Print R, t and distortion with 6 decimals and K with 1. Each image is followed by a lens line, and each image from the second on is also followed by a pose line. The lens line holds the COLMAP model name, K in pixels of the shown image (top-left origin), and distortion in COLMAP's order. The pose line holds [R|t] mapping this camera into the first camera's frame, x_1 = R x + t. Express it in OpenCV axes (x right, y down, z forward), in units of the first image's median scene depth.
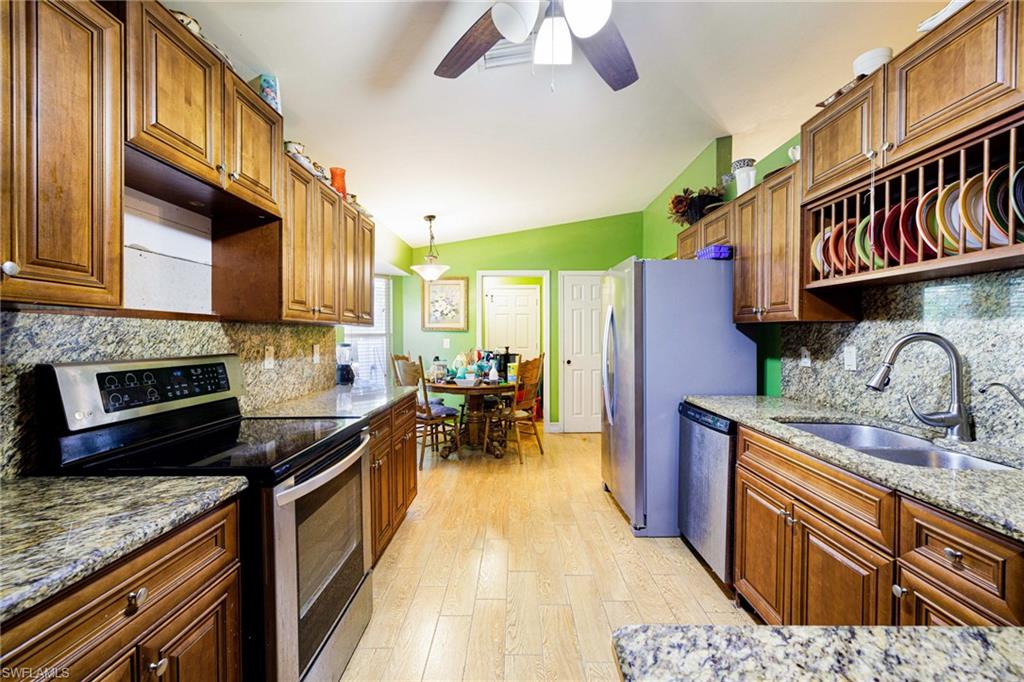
lens RADIAL K [[428.1, 0, 514.9], [0, 428.1, 341.2], [0, 0, 1]] dist [-0.001981, -0.000318]
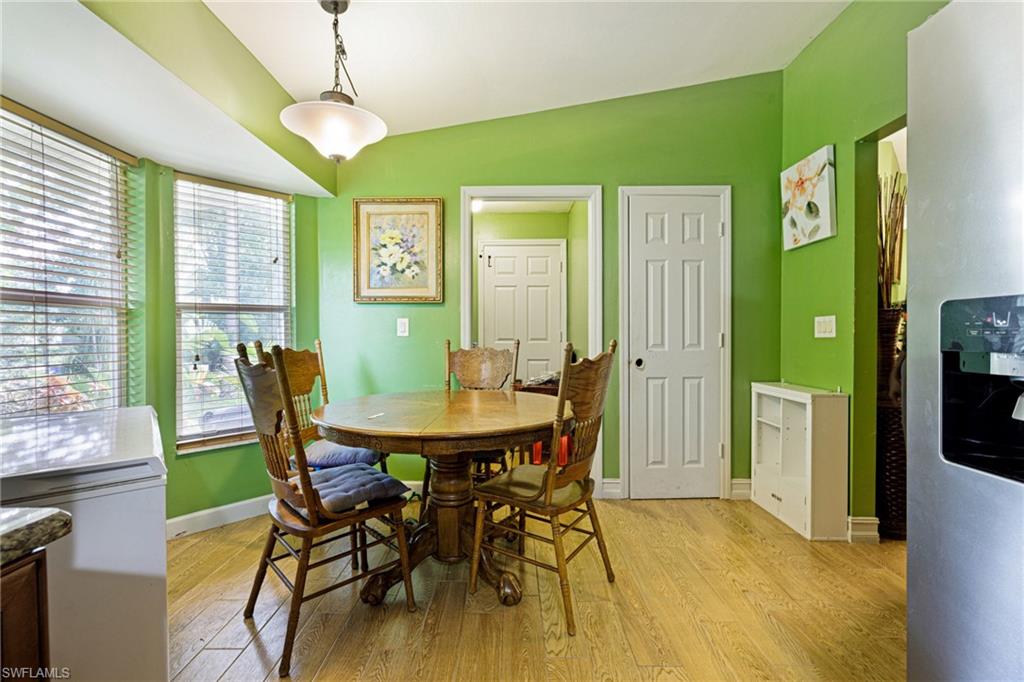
lens RADIAL K [[447.6, 0, 507.4], [0, 447.6, 340.7], [0, 0, 1]] dist [0.000765, 0.000112]
pose [[0.999944, -0.002420, -0.010315, -0.027287], [0.002403, 0.999996, -0.001599, 0.022517], [0.010318, 0.001574, 0.999946, 0.460009]]
